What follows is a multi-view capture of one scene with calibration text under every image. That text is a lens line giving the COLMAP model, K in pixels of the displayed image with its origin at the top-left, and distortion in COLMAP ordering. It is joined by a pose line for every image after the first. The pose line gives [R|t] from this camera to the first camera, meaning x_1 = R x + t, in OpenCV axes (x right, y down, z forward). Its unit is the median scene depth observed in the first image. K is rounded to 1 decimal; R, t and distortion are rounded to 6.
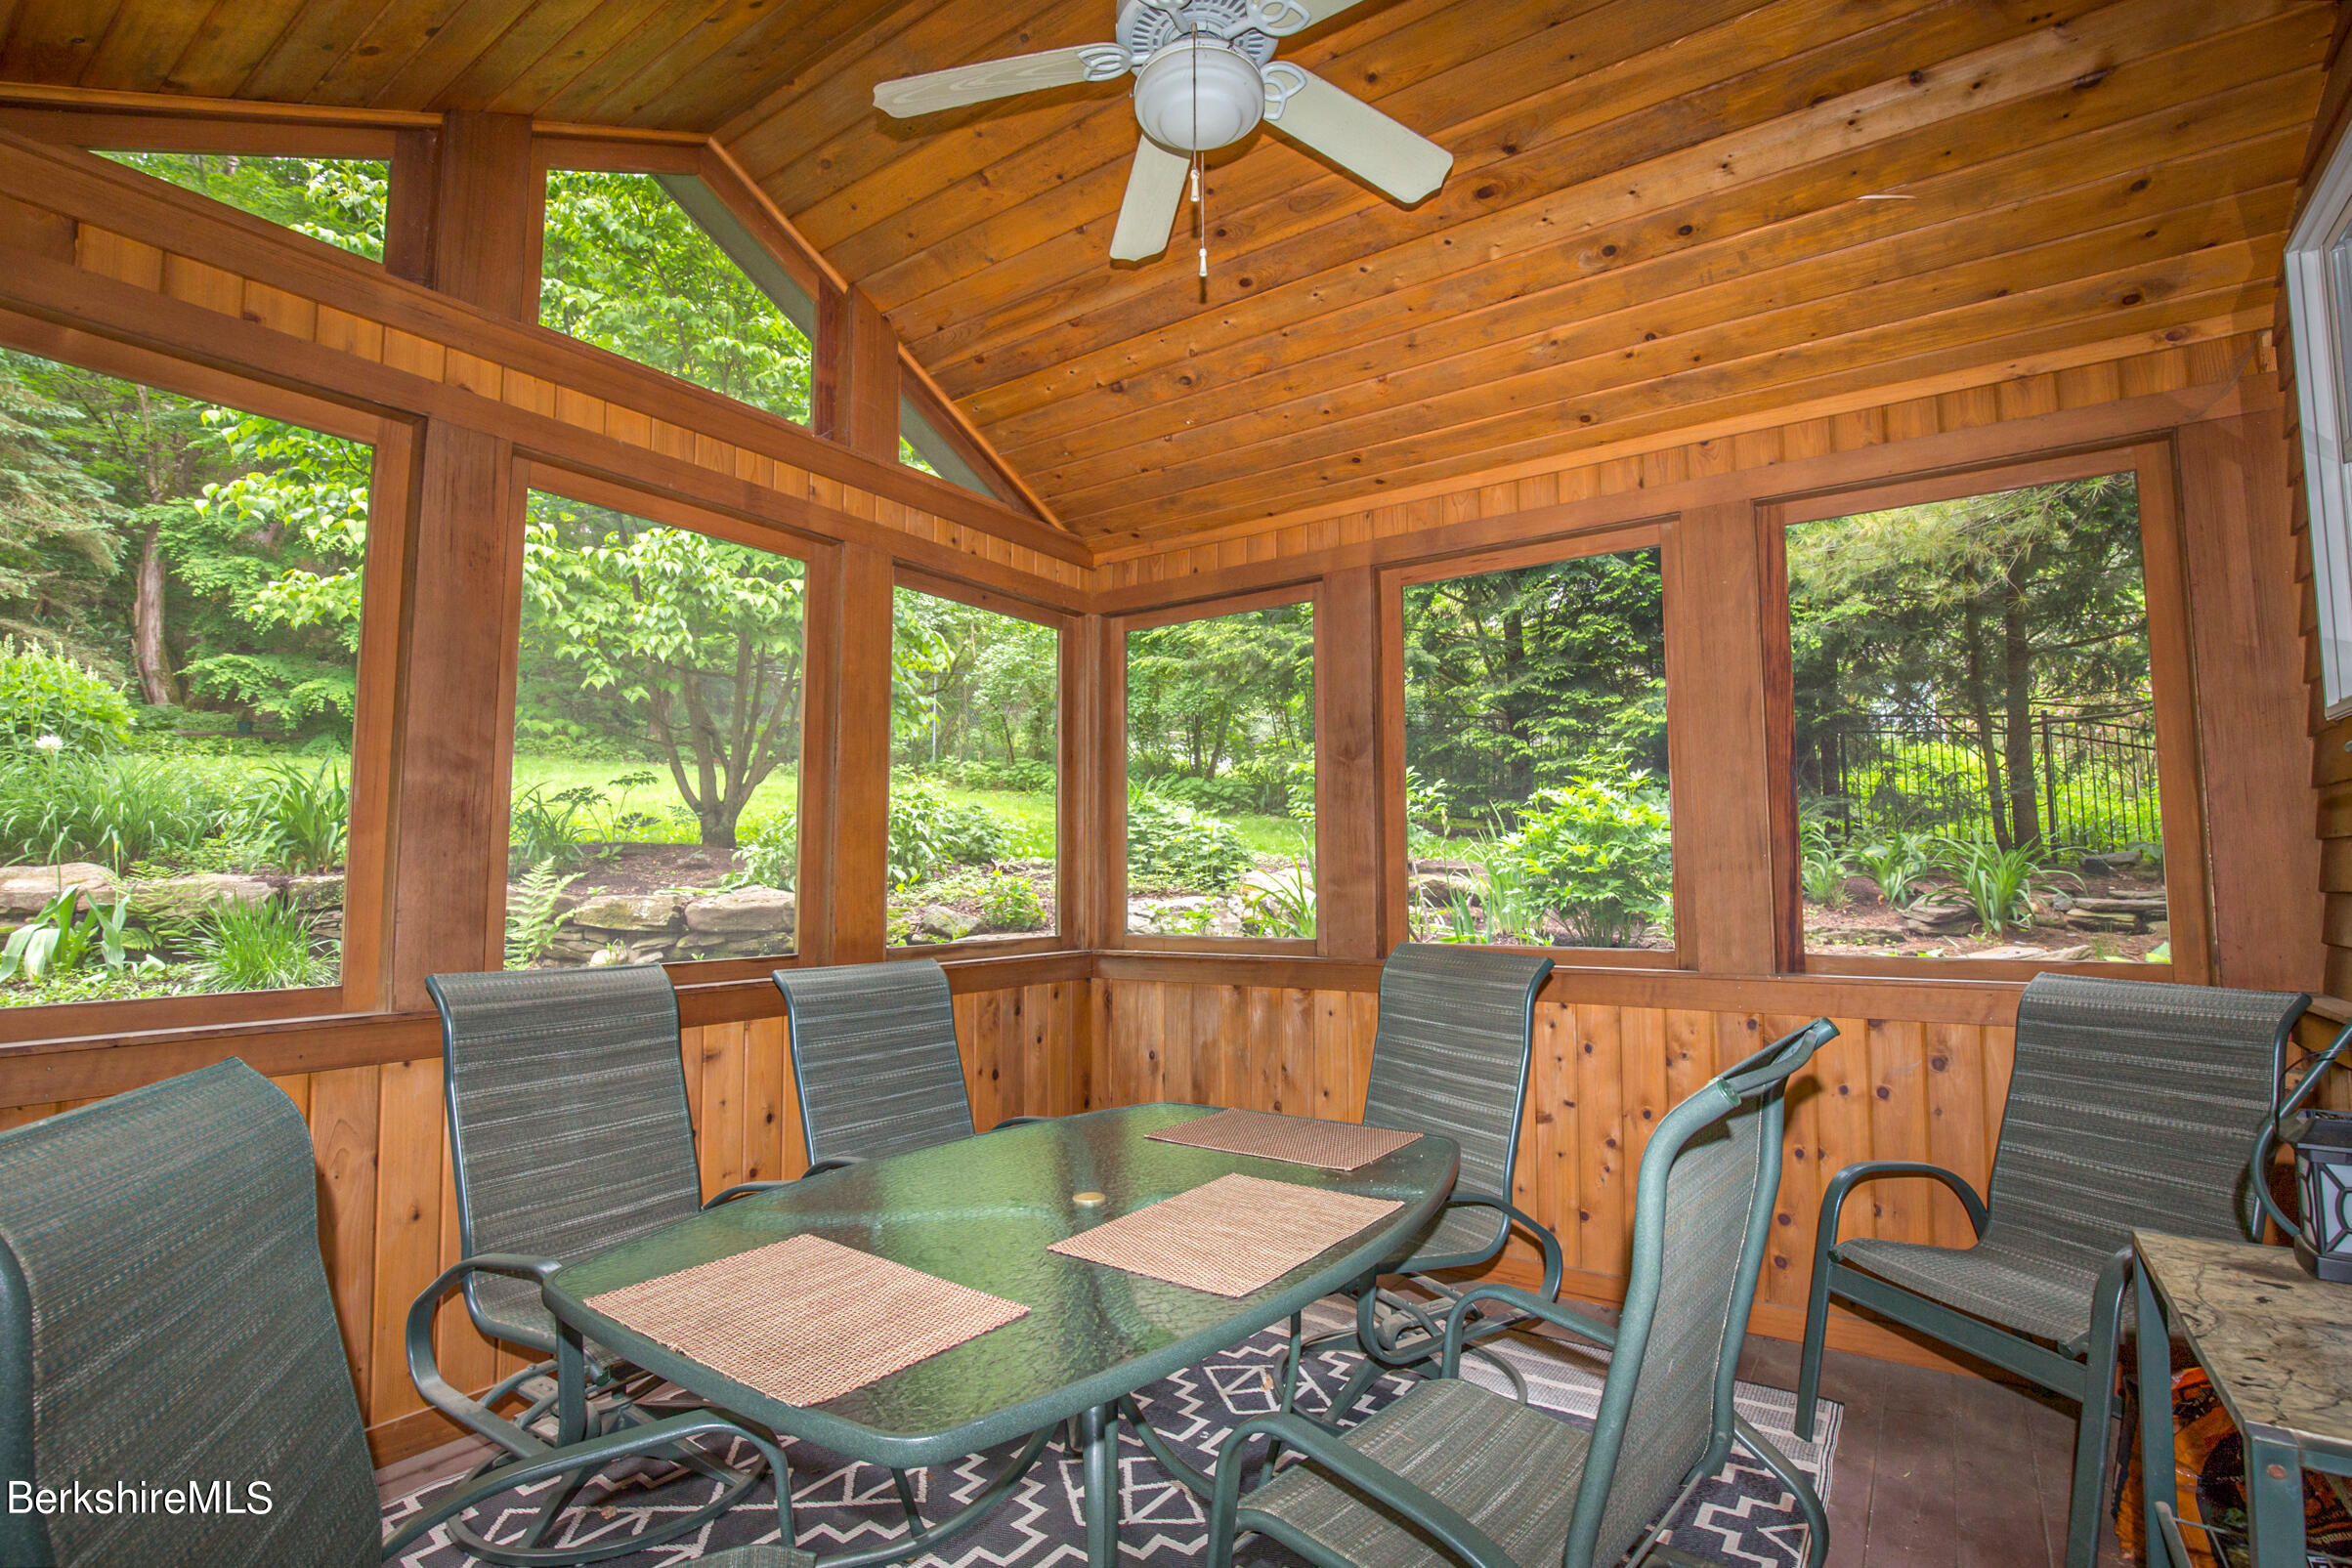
lens RADIAL K [[1111.2, 0, 1183.9], [0, 1111.2, 791.8], [0, 0, 1]] dist [-0.039844, 0.008222]
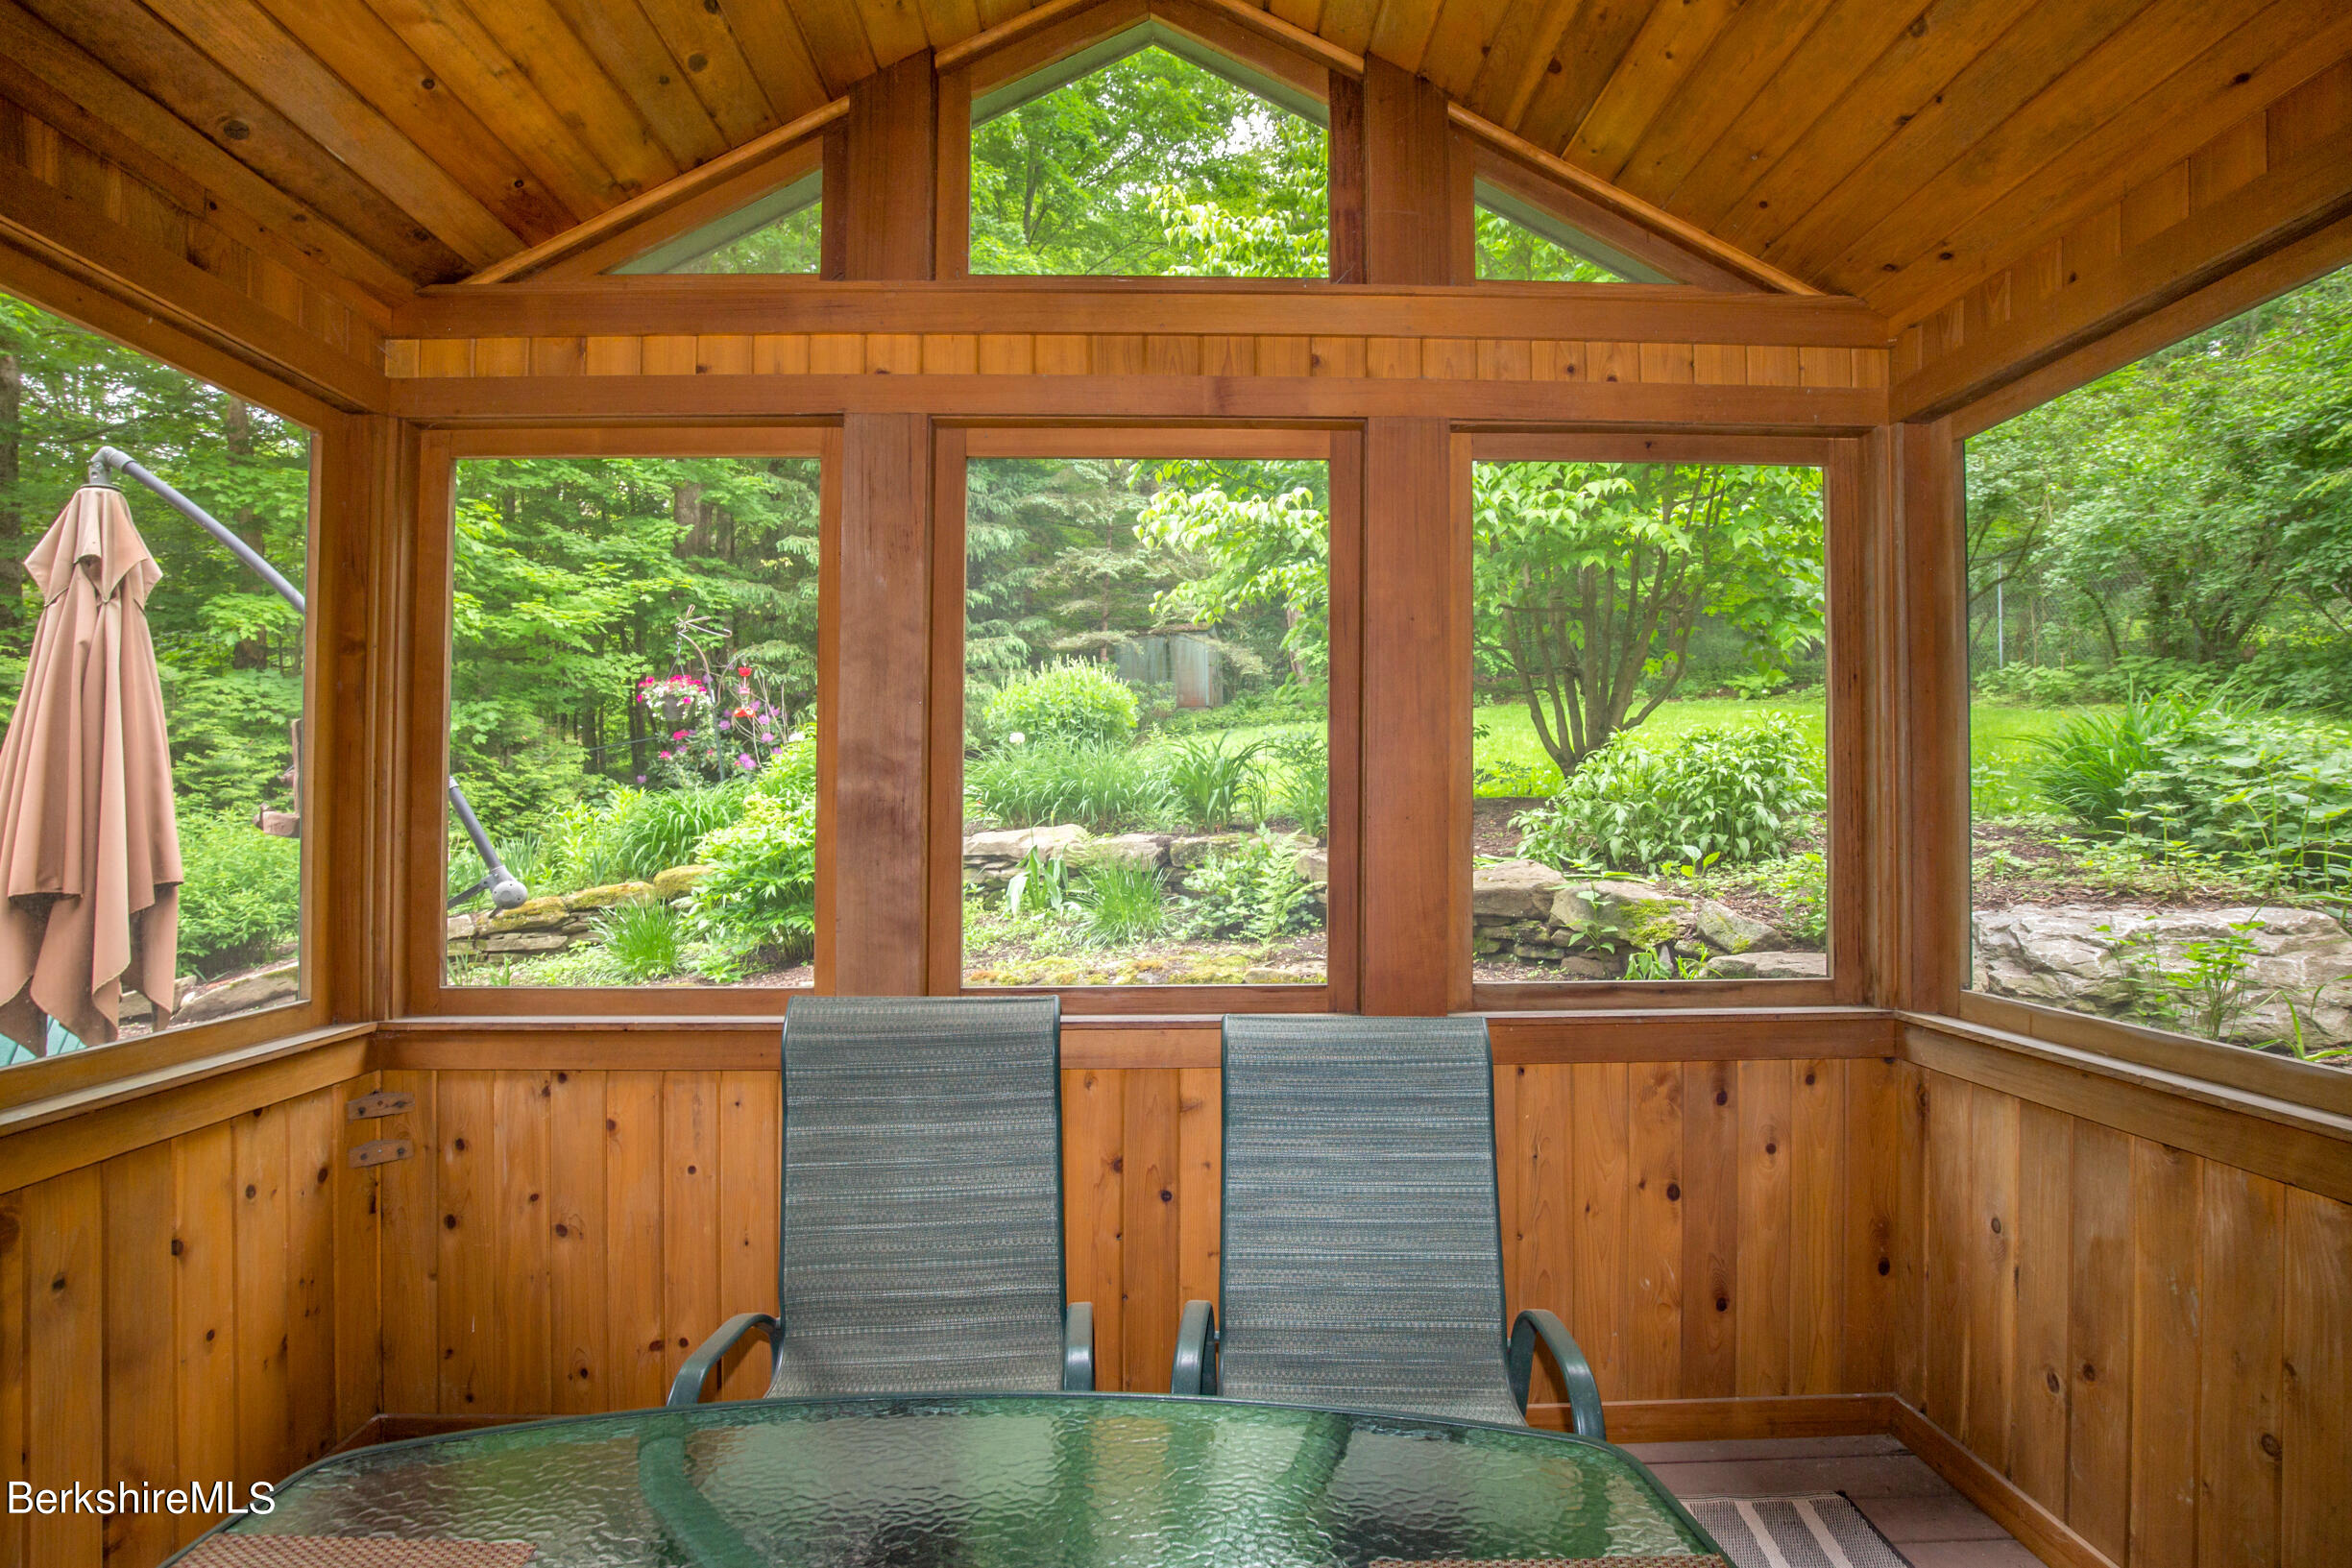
lens RADIAL K [[1075.2, 0, 1184.9], [0, 1075.2, 791.7], [0, 0, 1]] dist [-0.039340, 0.008259]
pose [[0.586489, -0.007752, -0.809920, 0.144131], [0.060933, 0.997543, 0.034576, -0.012482], [0.807662, -0.069629, 0.585520, 0.377521]]
